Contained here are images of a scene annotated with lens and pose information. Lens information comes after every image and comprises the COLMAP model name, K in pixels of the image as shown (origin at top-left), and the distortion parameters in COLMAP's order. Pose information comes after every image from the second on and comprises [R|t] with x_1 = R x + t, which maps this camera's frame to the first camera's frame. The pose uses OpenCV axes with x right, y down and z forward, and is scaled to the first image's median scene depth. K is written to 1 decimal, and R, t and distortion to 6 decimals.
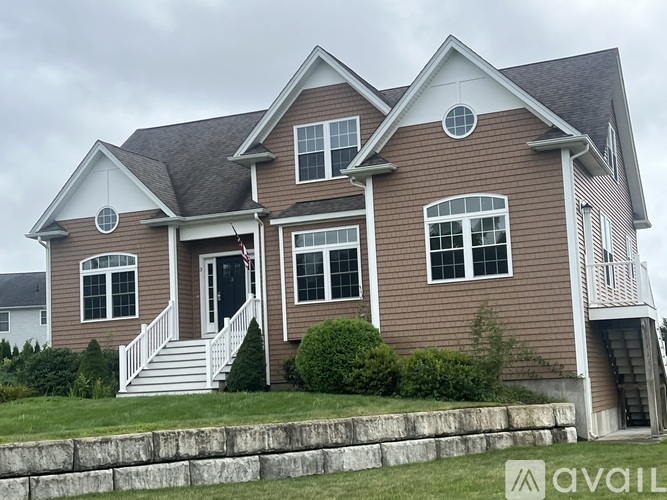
lens RADIAL K [[1013.7, 0, 334.0], [0, 1013.7, 253.0], [0, 0, 1]] dist [0.130065, 0.000000]
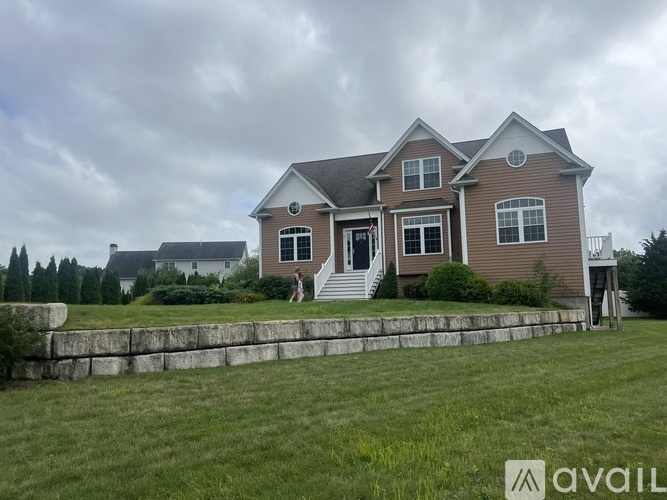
lens RADIAL K [[504.2, 0, 333.1], [0, 504.2, 248.1], [0, 0, 1]] dist [0.006460, -0.004120]
pose [[0.998654, 0.033128, 0.039913, -0.236568], [-0.033623, 0.999365, 0.011818, 0.034472], [-0.039496, -0.013144, 0.999133, 0.089170]]
